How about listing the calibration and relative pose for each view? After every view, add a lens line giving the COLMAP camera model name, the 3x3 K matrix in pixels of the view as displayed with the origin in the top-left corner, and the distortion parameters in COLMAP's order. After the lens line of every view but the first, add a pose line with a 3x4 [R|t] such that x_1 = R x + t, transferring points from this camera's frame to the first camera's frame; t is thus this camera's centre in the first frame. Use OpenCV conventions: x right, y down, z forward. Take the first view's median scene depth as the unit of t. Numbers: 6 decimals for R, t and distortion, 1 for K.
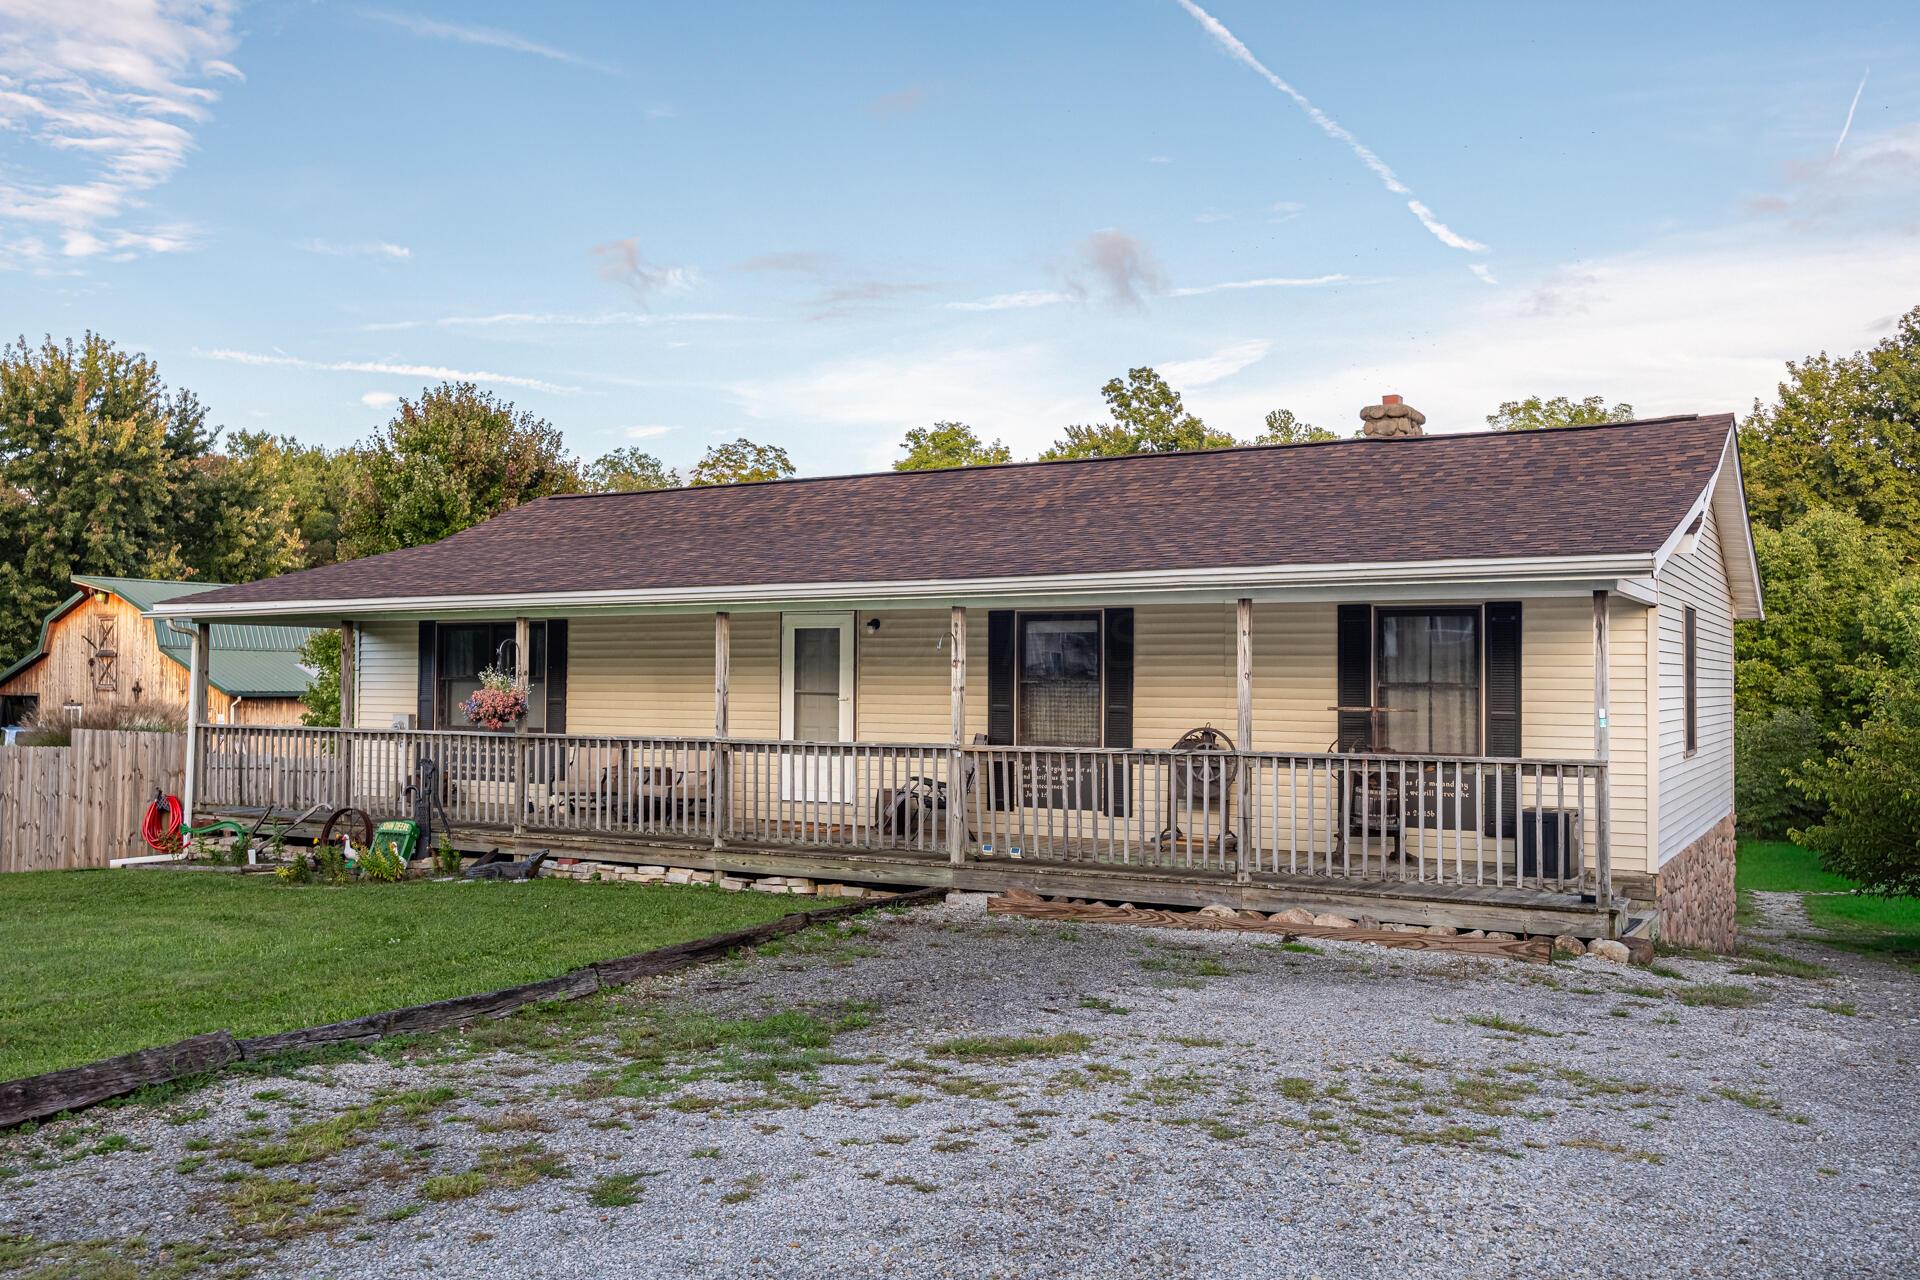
lens RADIAL K [[1634.2, 0, 891.1], [0, 1634.2, 632.1], [0, 0, 1]] dist [-0.015513, 0.010362]
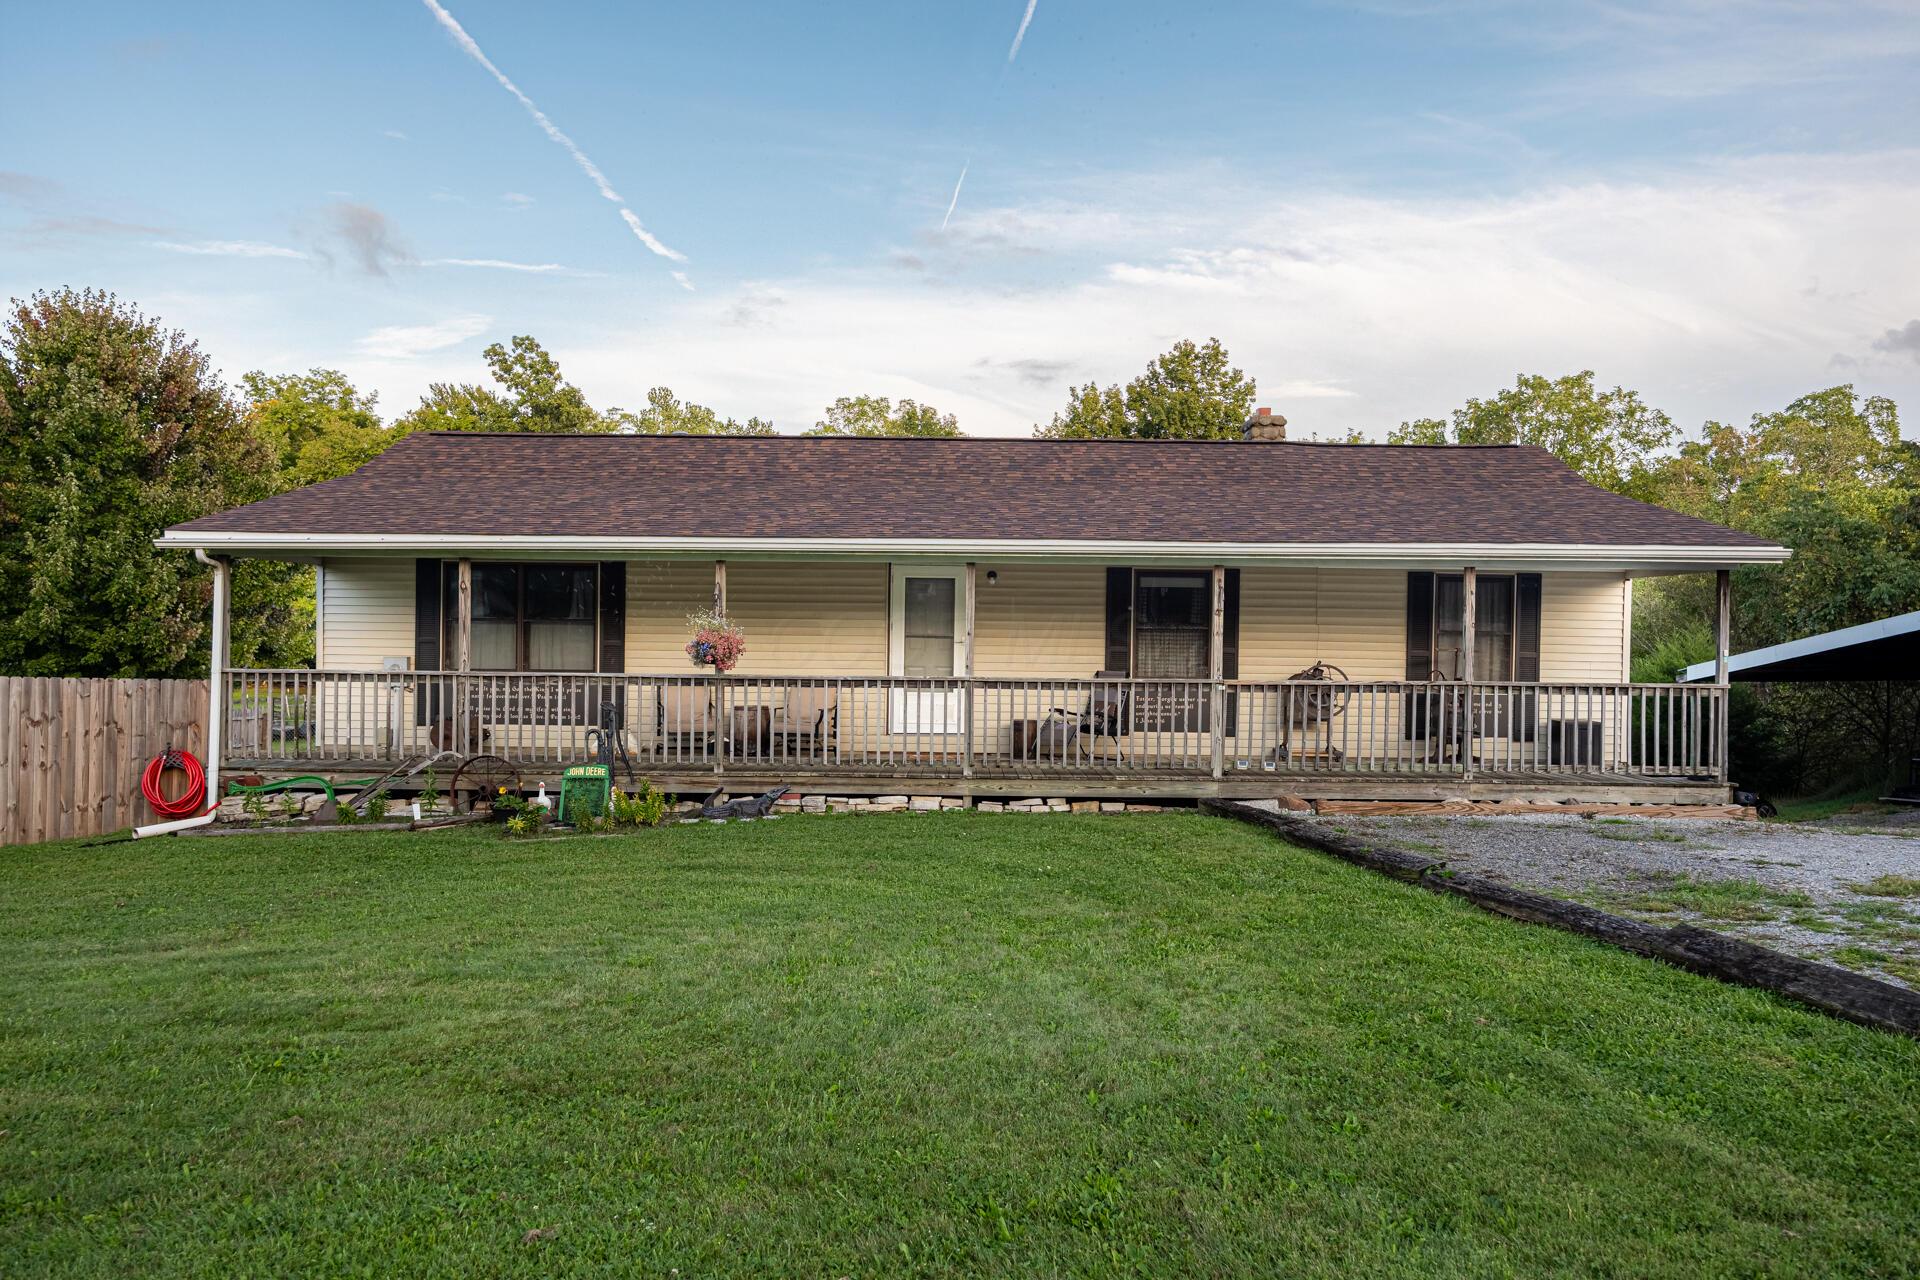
lens RADIAL K [[1434.8, 0, 940.8], [0, 1434.8, 647.2], [0, 0, 1]] dist [-0.018437, 0.010543]
pose [[0.860405, -0.000841, 0.509610, -0.528153], [-0.022492, 0.998961, 0.039624, 0.005882], [-0.509114, -0.045555, 0.859493, 0.153025]]
